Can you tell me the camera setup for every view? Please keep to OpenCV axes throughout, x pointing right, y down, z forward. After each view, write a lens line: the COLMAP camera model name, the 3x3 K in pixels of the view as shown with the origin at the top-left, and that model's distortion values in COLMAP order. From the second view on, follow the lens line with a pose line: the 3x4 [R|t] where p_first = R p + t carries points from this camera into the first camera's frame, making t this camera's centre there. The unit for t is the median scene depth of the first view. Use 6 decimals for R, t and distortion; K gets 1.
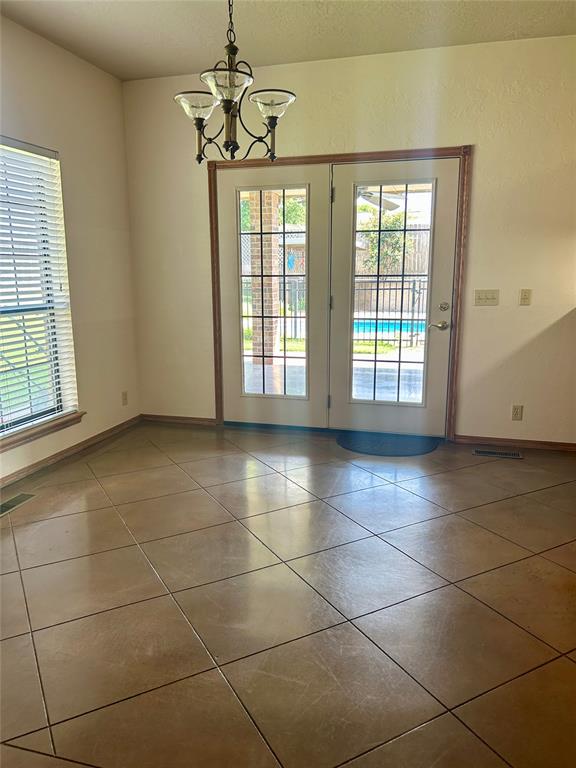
lens RADIAL K [[578.1, 0, 290.8], [0, 578.1, 382.5], [0, 0, 1]] dist [0.059193, -0.040457]
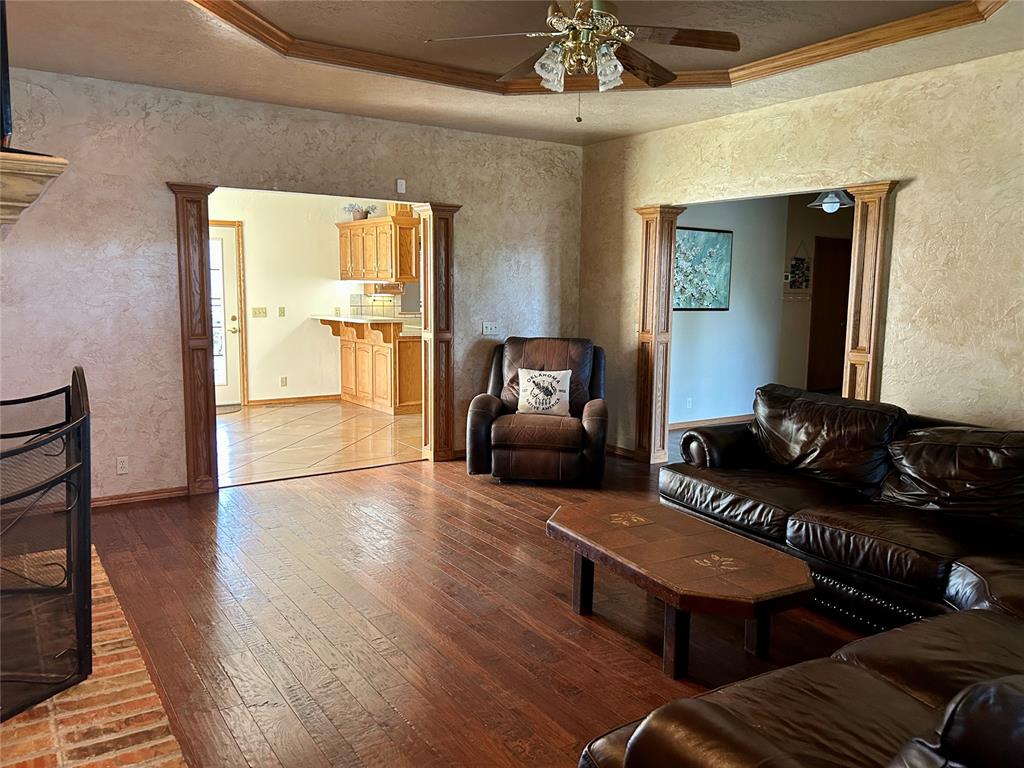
lens RADIAL K [[770.8, 0, 513.0], [0, 770.8, 377.9], [0, 0, 1]] dist [0.059193, -0.040457]
pose [[0.646639, -0.090240, 0.757439, -0.864551], [0.132482, 0.991173, 0.004985, 0.119495], [-0.751203, 0.097124, 0.652887, -0.928332]]
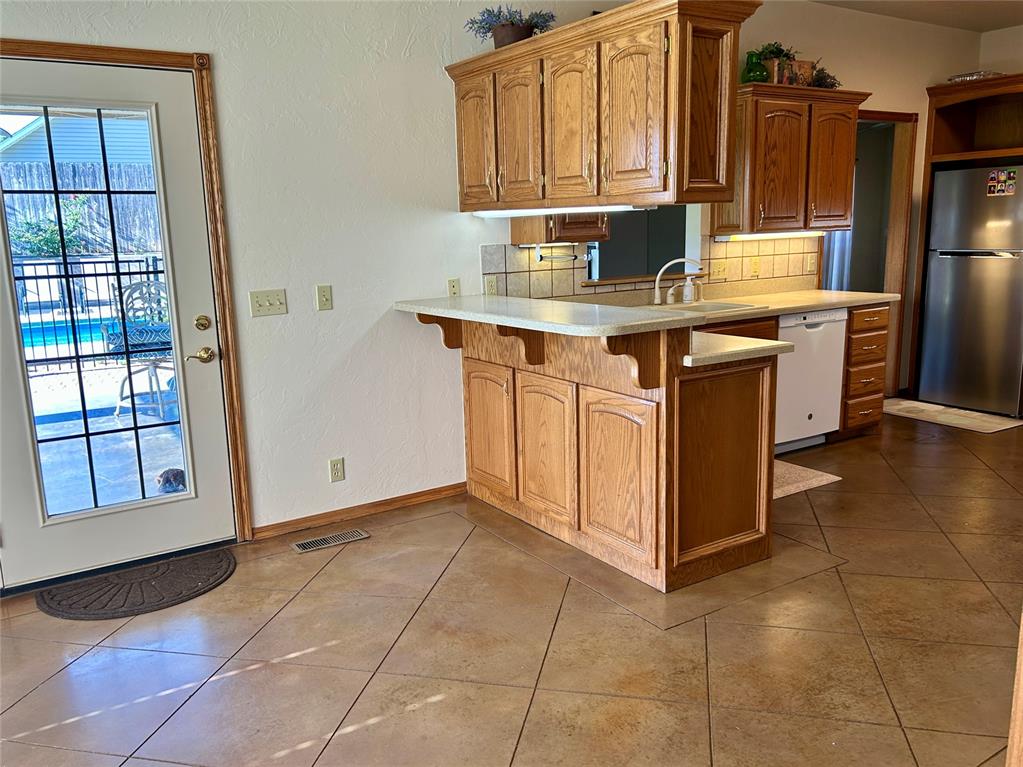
lens RADIAL K [[814.0, 0, 512.2], [0, 814.0, 383.7], [0, 0, 1]] dist [0.006680, -0.005705]
pose [[0.660516, -0.166767, 0.732057, -0.145551], [0.168118, 0.983114, 0.072272, -0.079995], [-0.731748, 0.075335, 0.677399, 0.227712]]
